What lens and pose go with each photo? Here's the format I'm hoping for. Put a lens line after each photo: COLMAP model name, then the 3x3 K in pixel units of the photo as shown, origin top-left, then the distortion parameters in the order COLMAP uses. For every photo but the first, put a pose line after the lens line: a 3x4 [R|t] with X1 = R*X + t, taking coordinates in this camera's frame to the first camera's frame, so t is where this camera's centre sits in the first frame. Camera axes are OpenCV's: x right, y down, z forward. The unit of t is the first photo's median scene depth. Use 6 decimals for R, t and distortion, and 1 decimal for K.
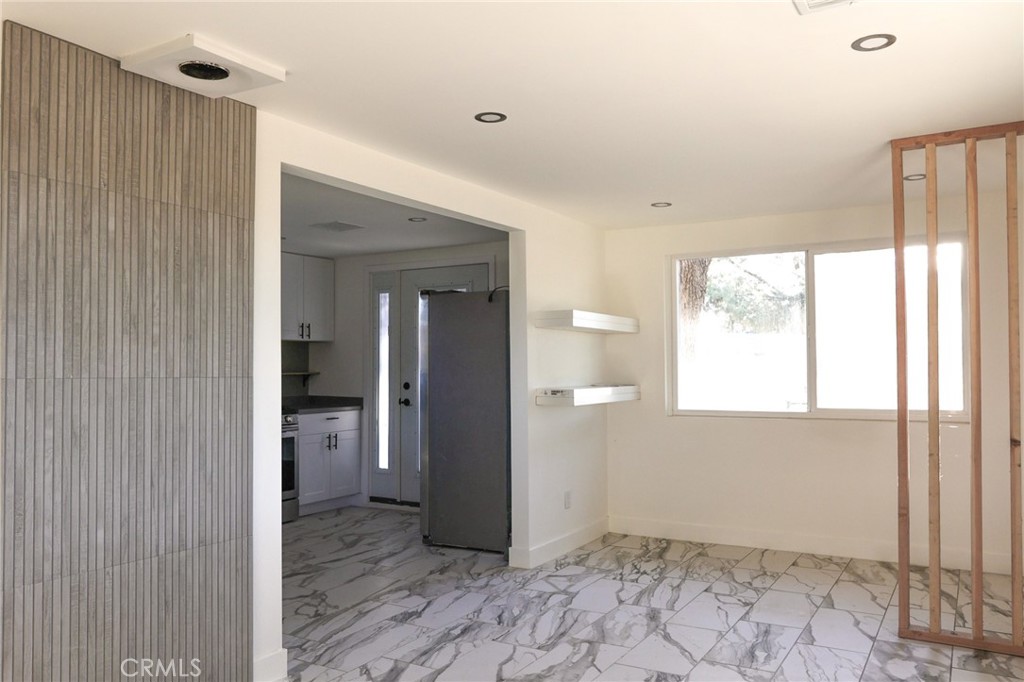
lens RADIAL K [[770.1, 0, 512.0], [0, 770.1, 341.0], [0, 0, 1]] dist [-0.071104, 0.123728]
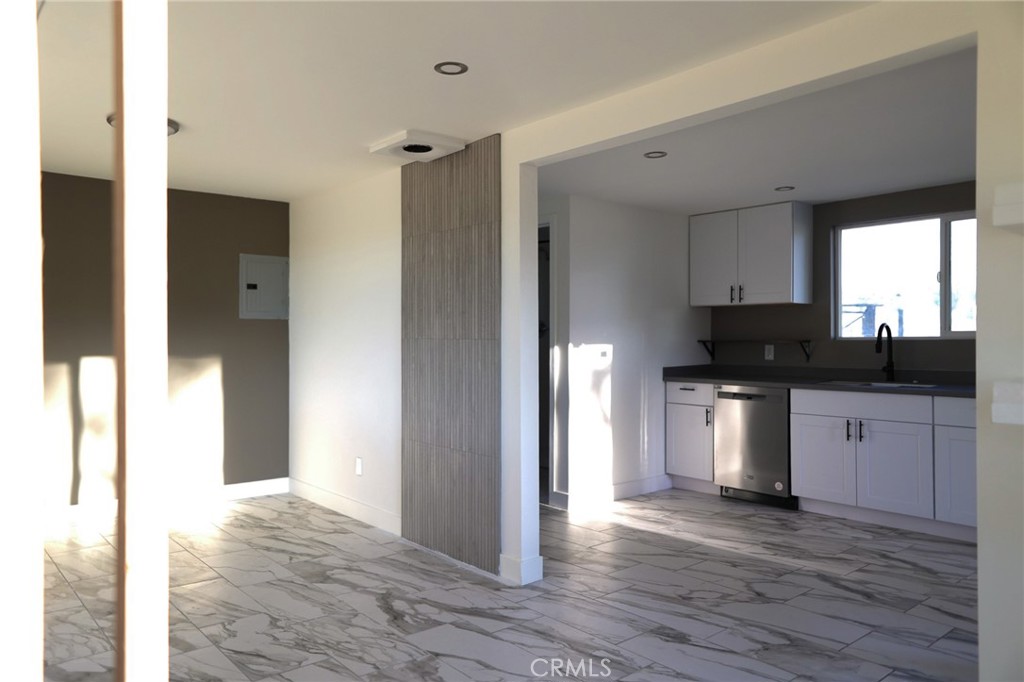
lens RADIAL K [[684.1, 0, 512.0], [0, 684.1, 341.0], [0, 0, 1]] dist [0.017801, 0.002002]
pose [[-0.262086, 0.011494, -0.964976, 0.757900], [0.026708, 0.999632, 0.004653, 0.041192], [0.964675, -0.024553, -0.262297, 1.262025]]
